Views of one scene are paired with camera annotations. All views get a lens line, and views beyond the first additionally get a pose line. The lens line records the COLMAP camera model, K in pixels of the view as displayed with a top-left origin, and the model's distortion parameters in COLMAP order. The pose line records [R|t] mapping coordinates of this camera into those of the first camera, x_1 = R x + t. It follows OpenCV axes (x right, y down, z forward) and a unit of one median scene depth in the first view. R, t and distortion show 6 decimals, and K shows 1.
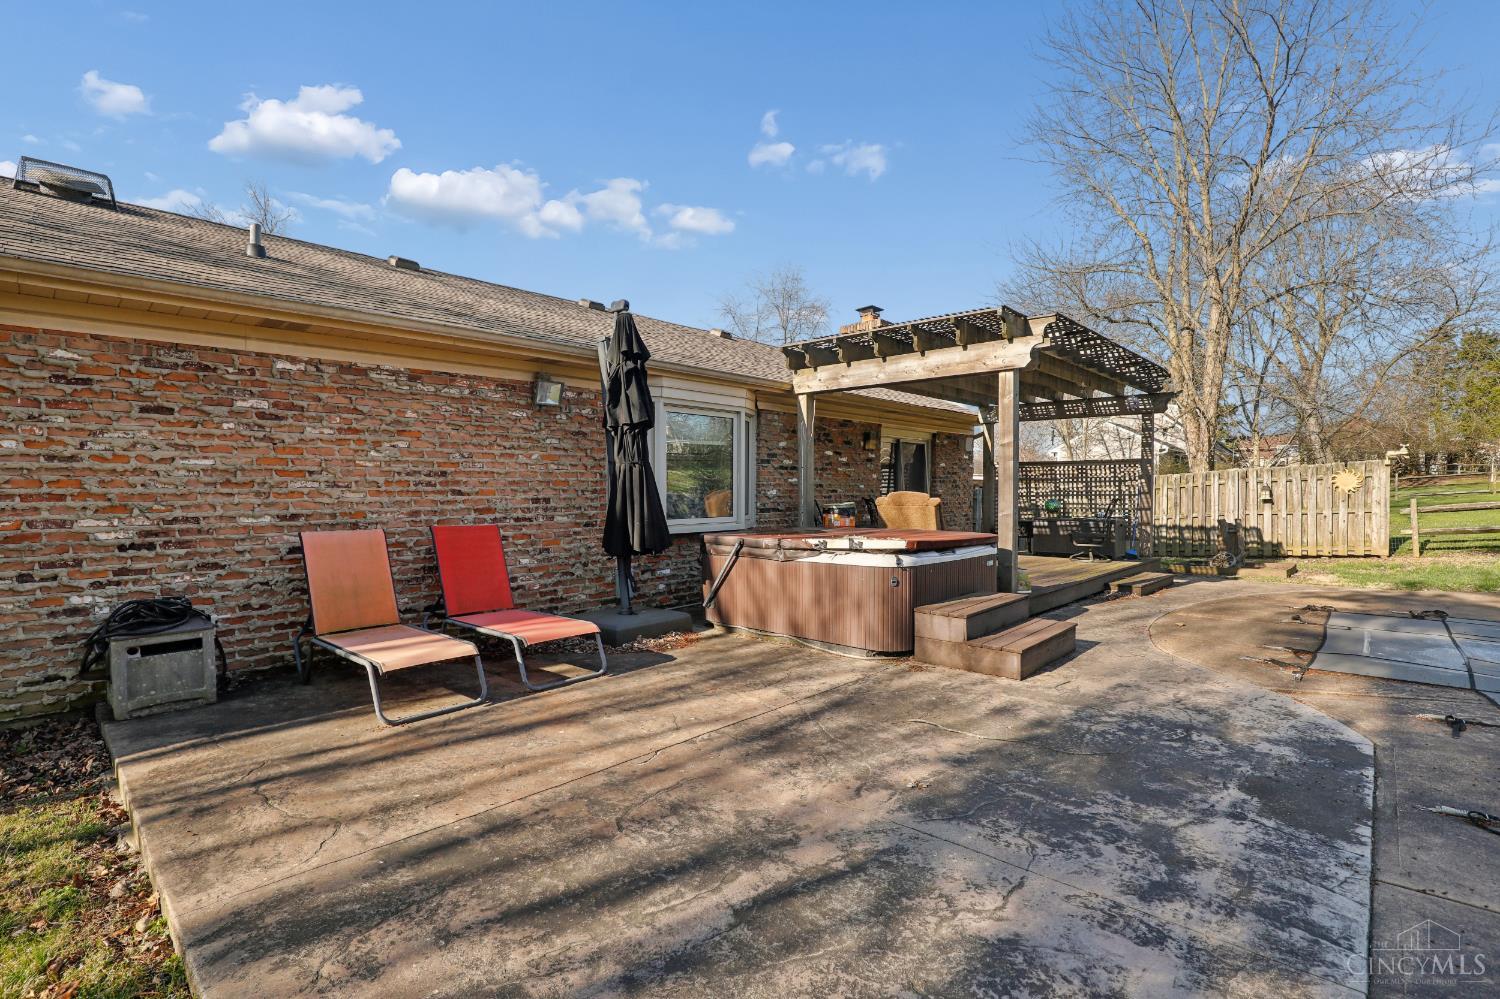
lens RADIAL K [[701.9, 0, 754.7], [0, 701.9, 489.2], [0, 0, 1]] dist [-0.024439, 0.001187]
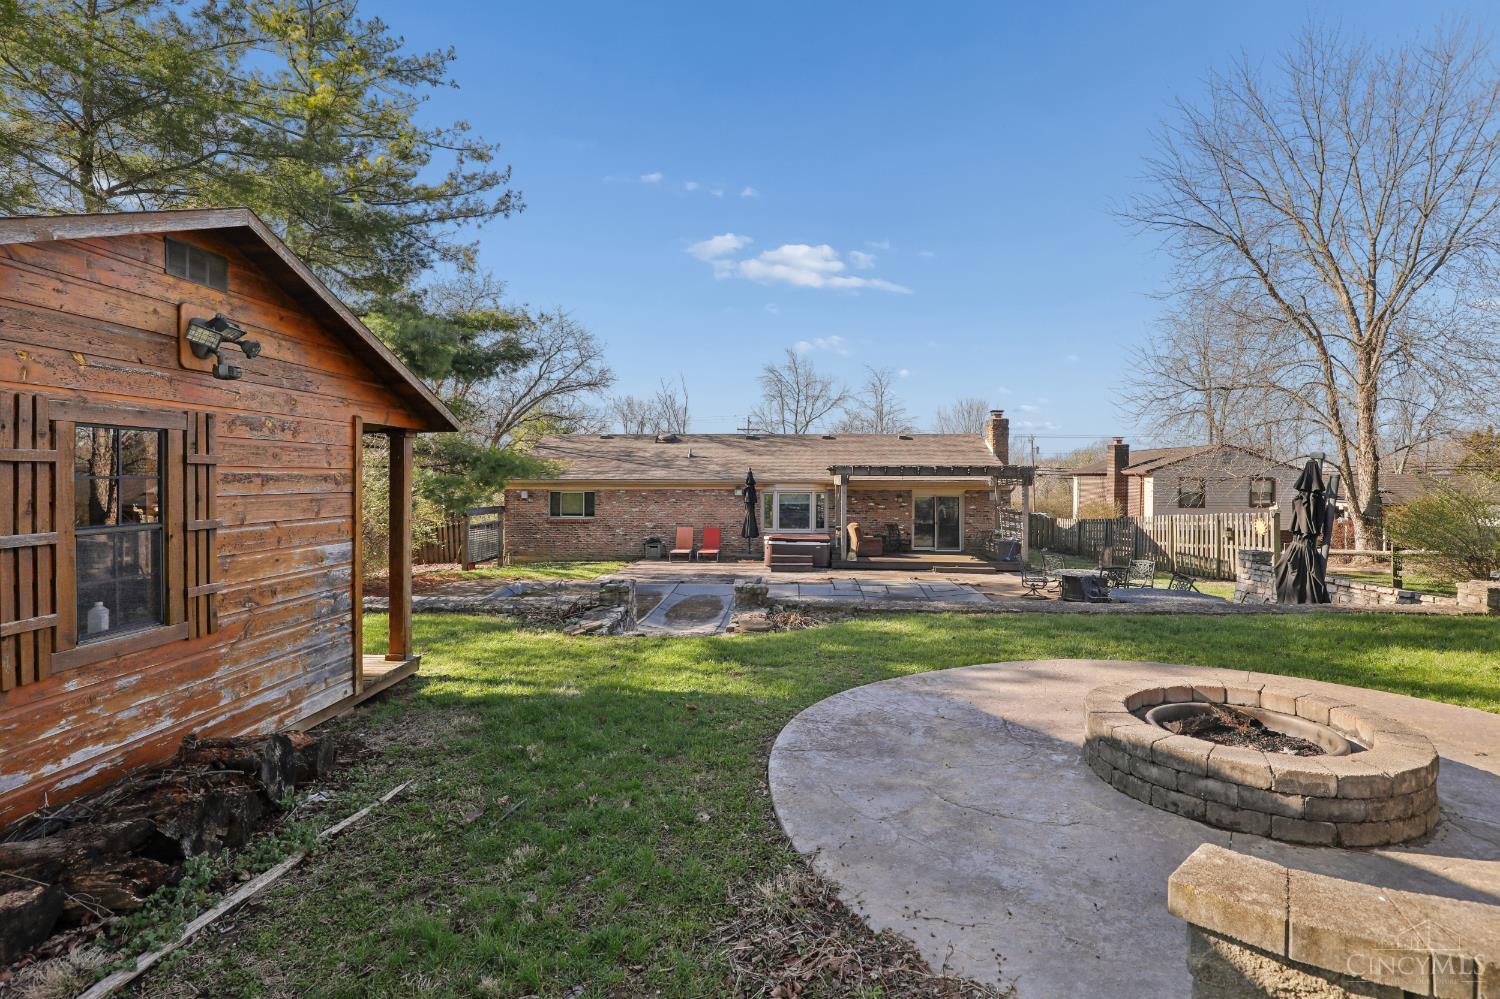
lens RADIAL K [[701.9, 0, 754.7], [0, 701.9, 489.2], [0, 0, 1]] dist [-0.024439, 0.001187]
pose [[0.631296, 0.011686, -0.775454, 1.947915], [-0.006562, 0.999931, 0.009726, -0.141353], [0.775515, -0.001051, 0.631329, -0.931857]]
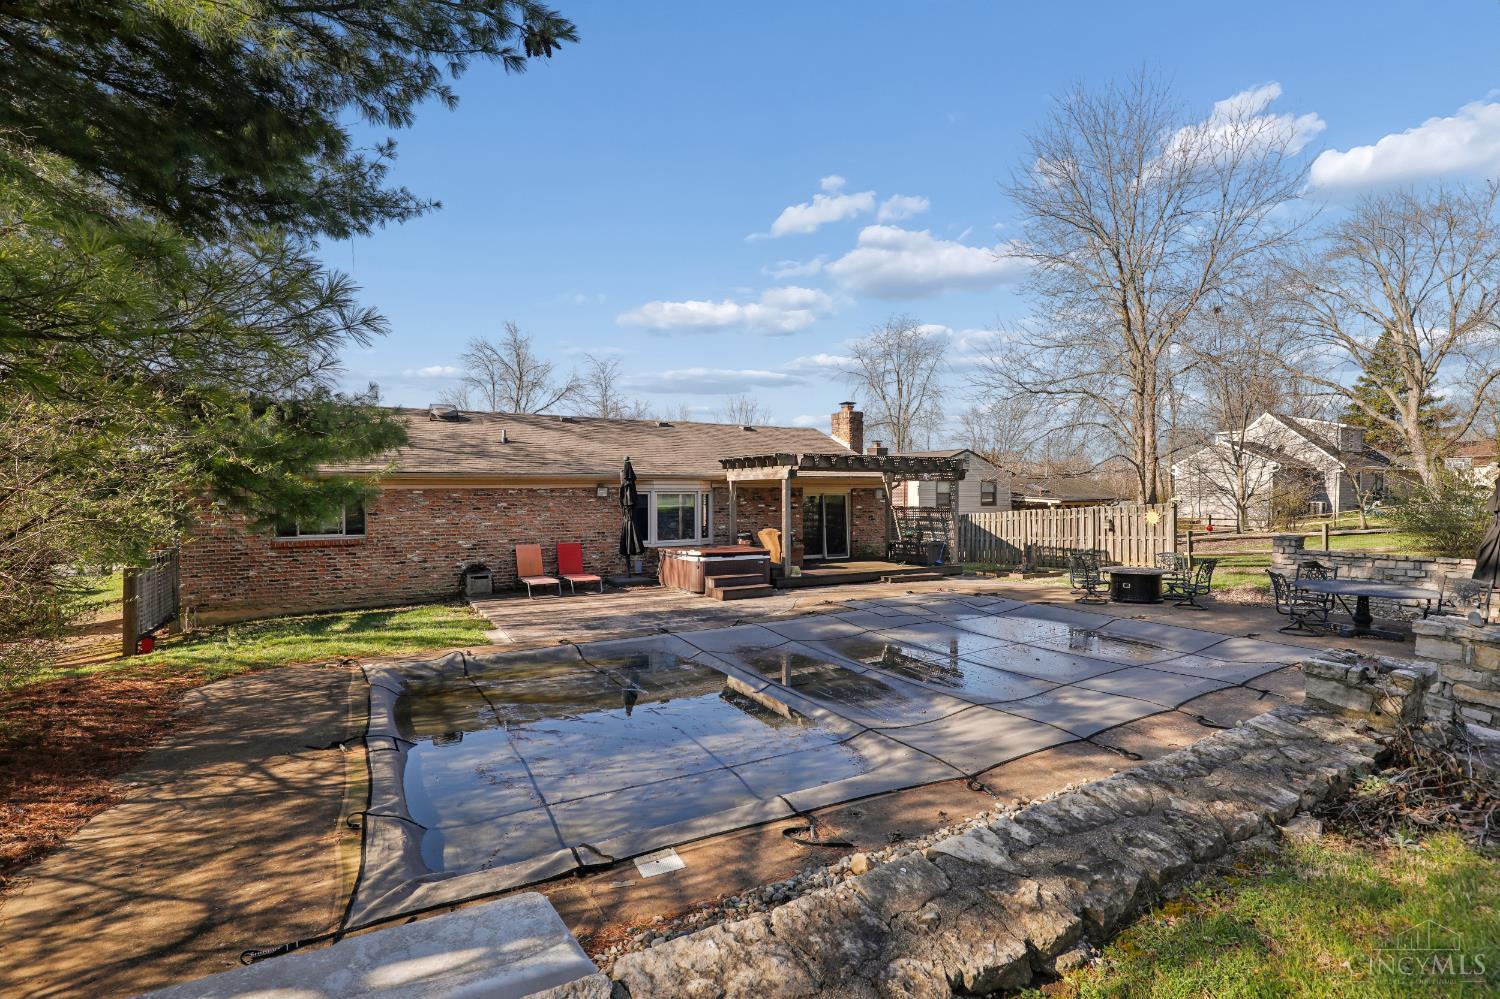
lens RADIAL K [[694.5, 0, 753.1], [0, 694.5, 495.8], [0, 0, 1]] dist [-0.024798, -0.000216]
pose [[0.951739, -0.001150, -0.306905, 0.767951], [0.001975, 0.999995, 0.002379, -0.095438], [0.306901, -0.002870, 0.951737, -0.952390]]
